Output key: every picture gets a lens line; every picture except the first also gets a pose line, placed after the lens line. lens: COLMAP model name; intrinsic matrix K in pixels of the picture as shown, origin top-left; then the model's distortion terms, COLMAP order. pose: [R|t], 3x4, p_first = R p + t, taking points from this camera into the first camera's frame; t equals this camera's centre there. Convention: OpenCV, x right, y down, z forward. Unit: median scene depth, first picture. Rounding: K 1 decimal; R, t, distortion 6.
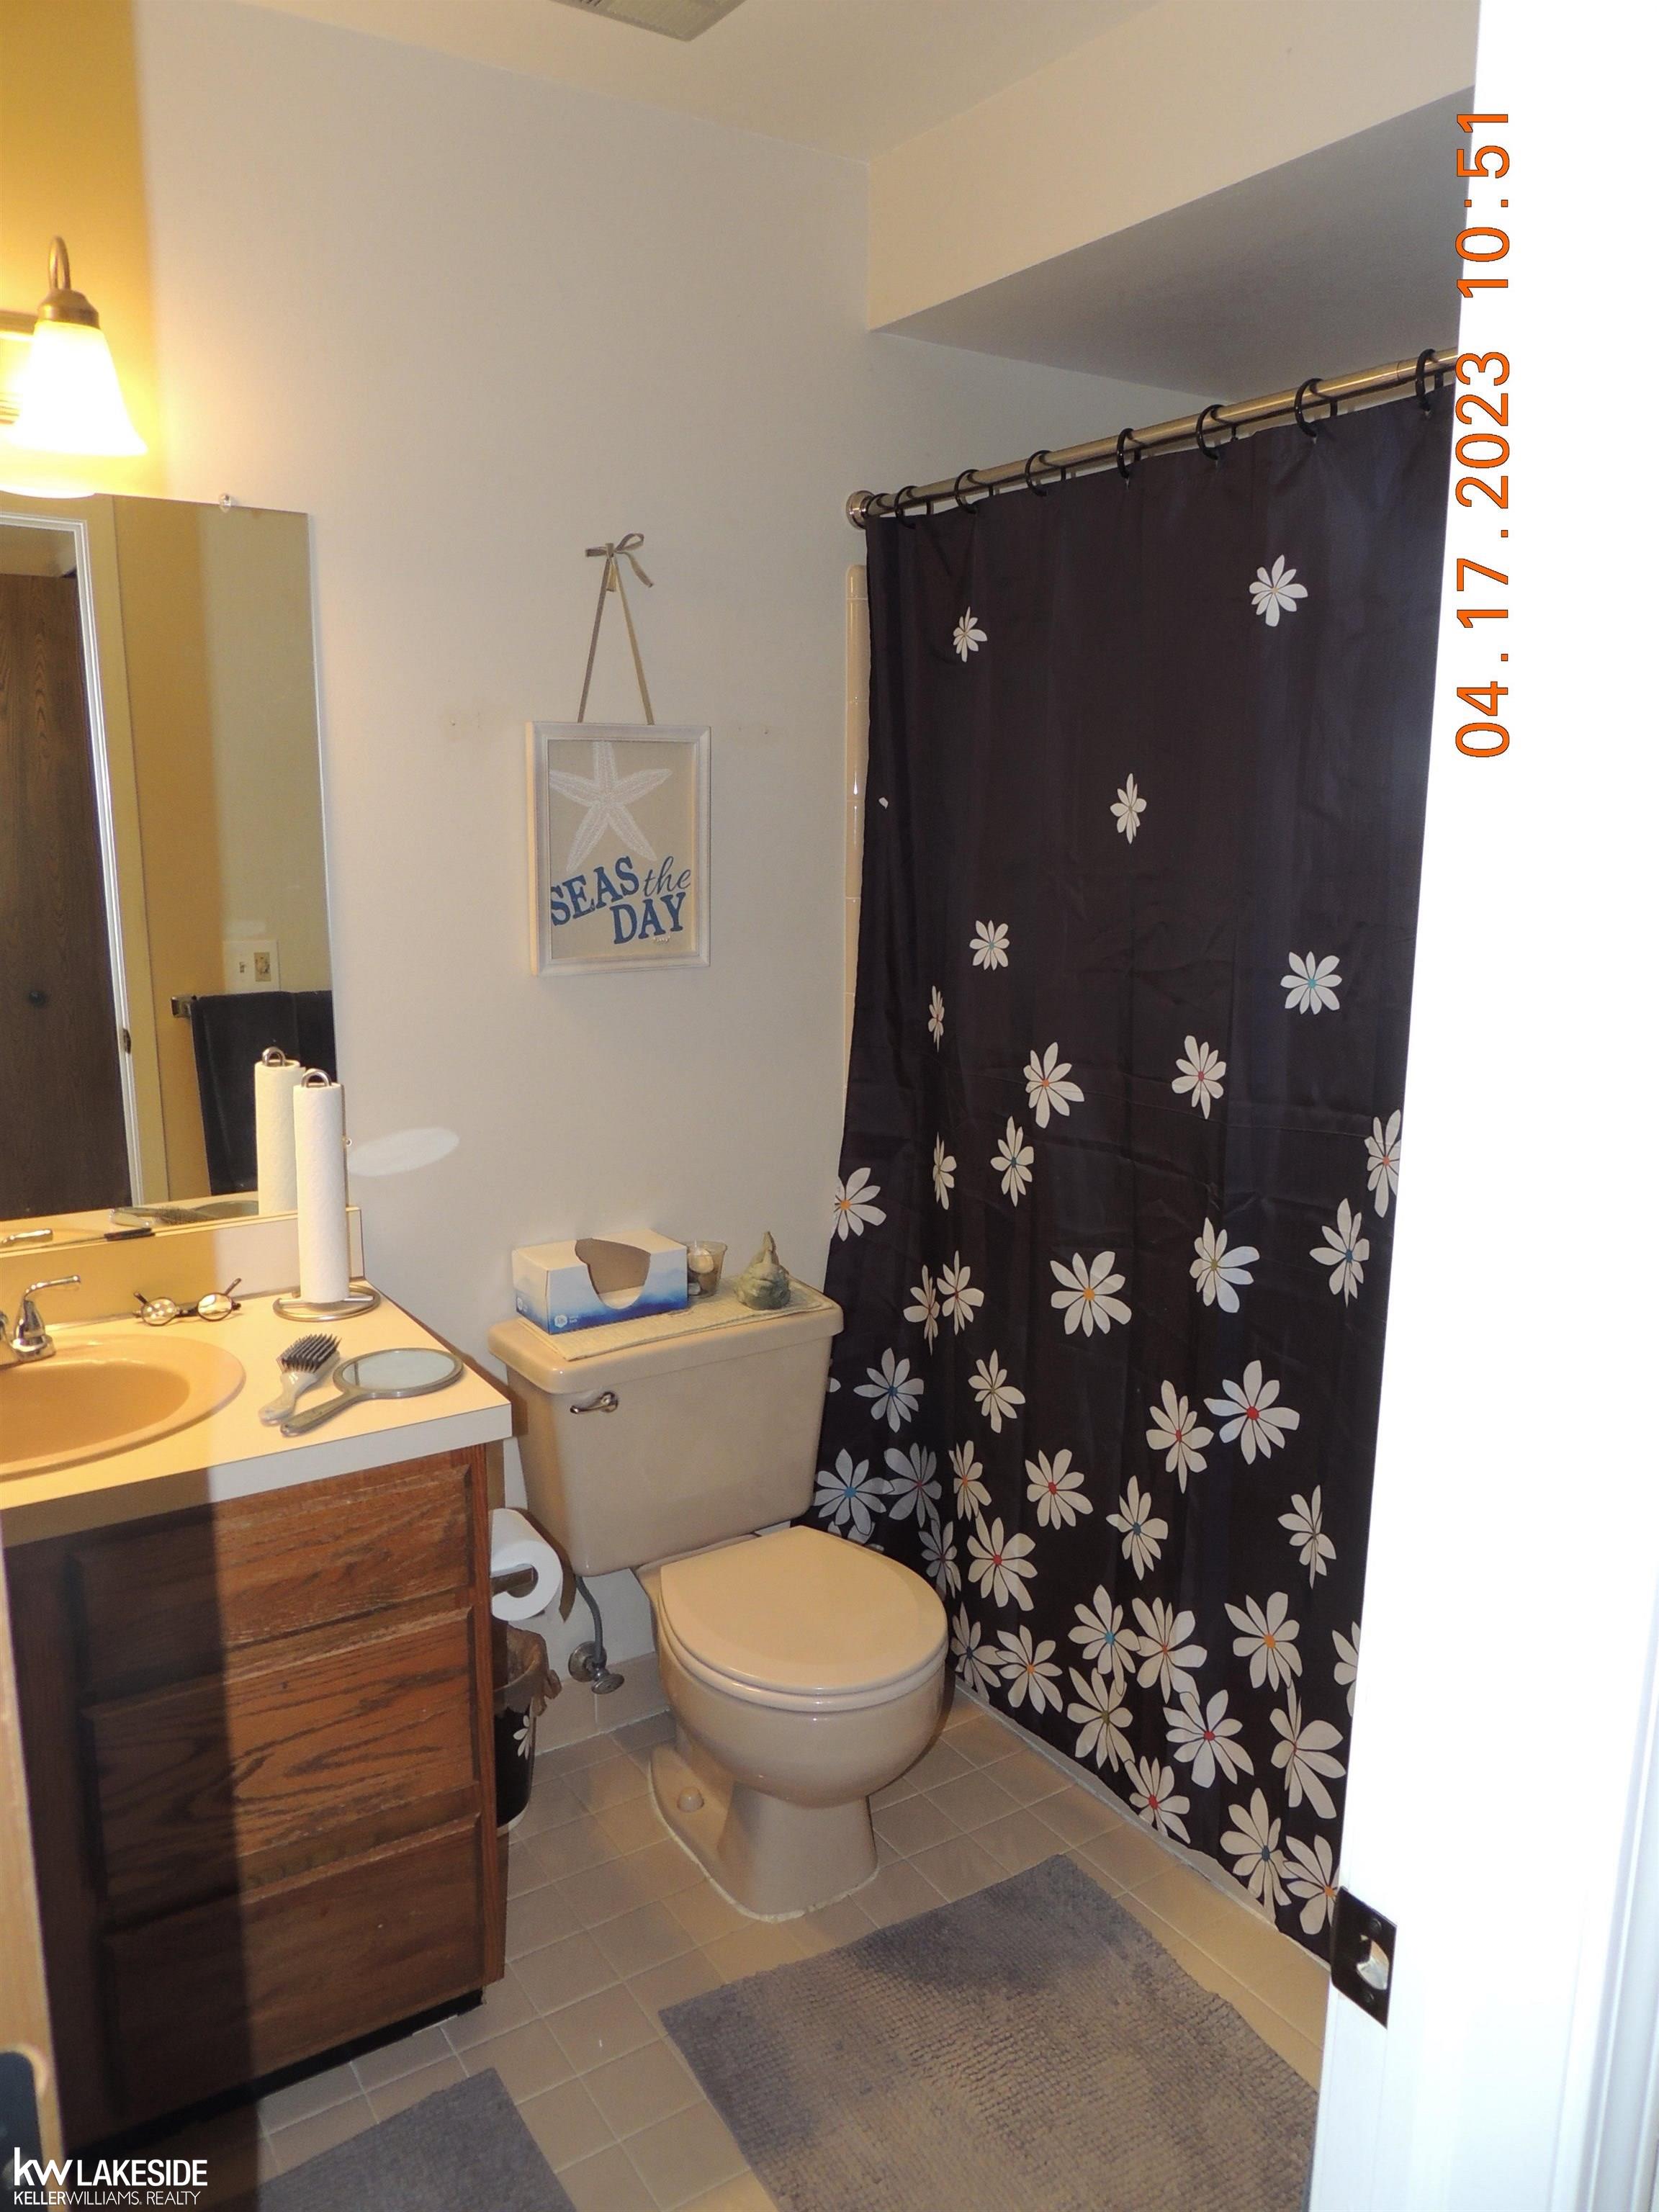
lens RADIAL K [[1589.0, 0, 826.4], [0, 1589.0, 1090.9], [0, 0, 1]] dist [-0.016136, 0.013575]
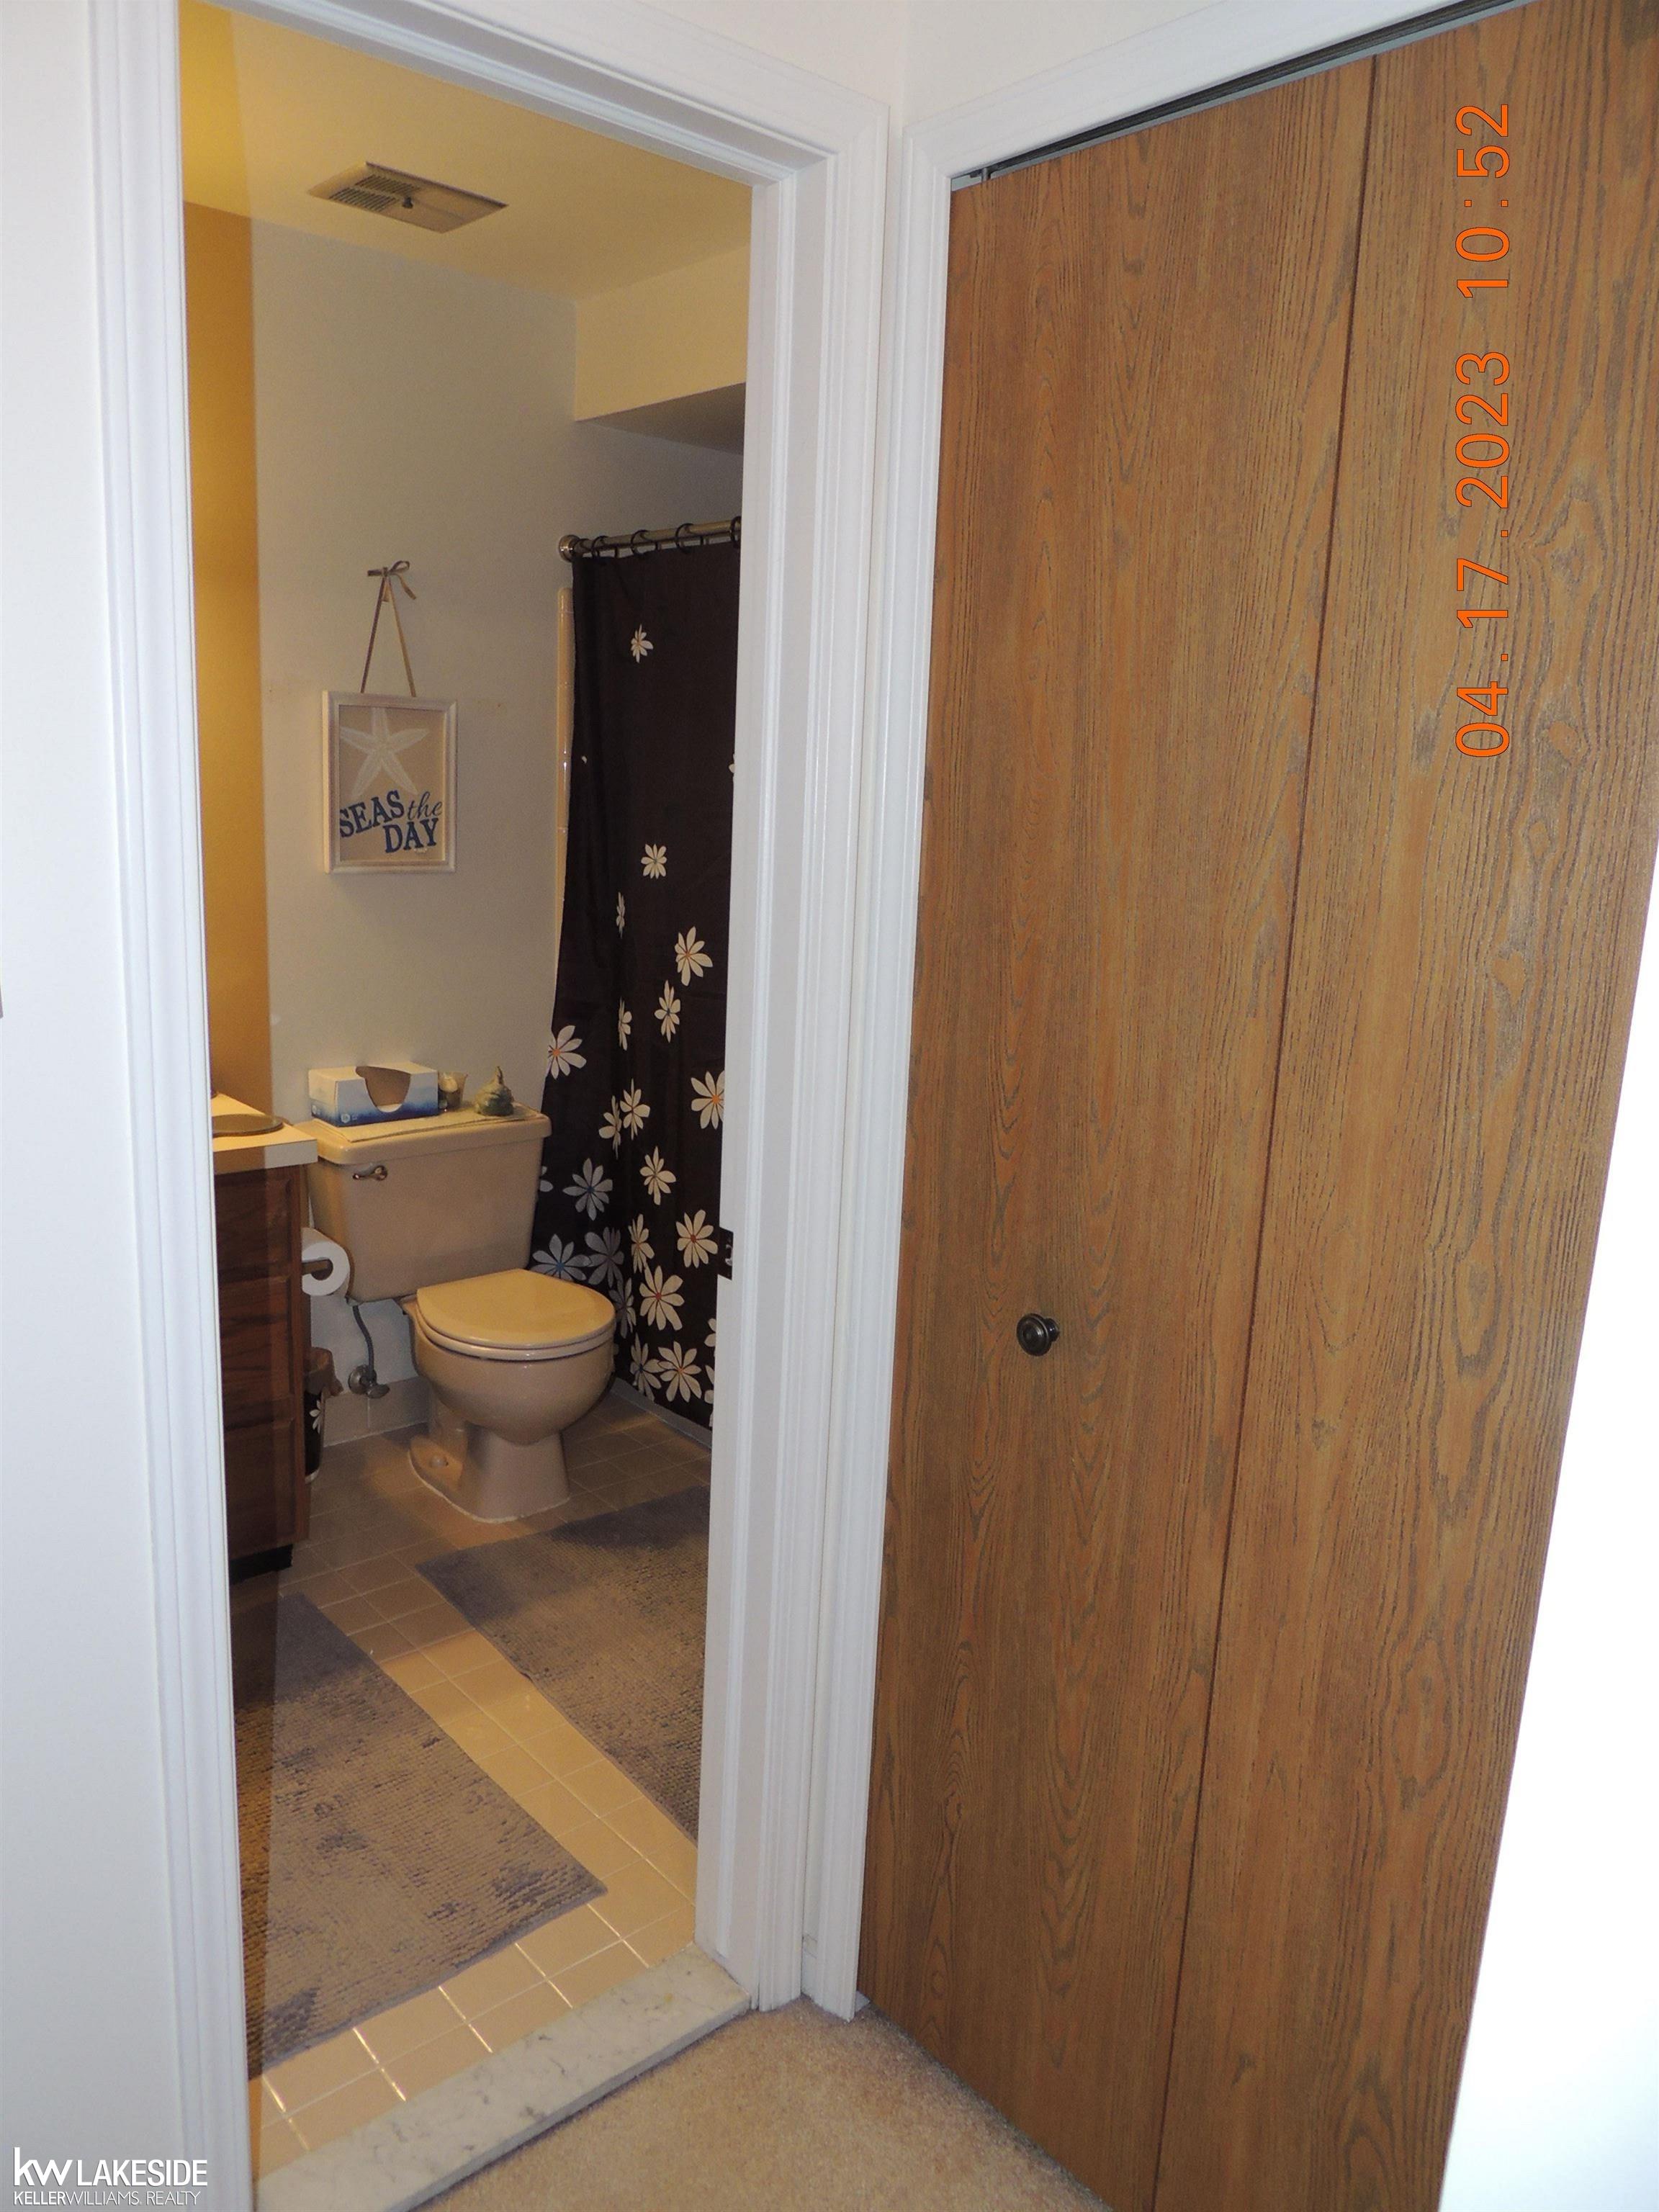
lens RADIAL K [[1589.0, 0, 828.1], [0, 1589.0, 1119.1], [0, 0, 1]] dist [-0.016136, 0.013575]
pose [[0.989284, 0.009340, 0.145706, 0.050453], [-0.013875, 0.999449, 0.030139, 0.094584], [-0.145344, -0.031838, 0.988869, -0.447811]]
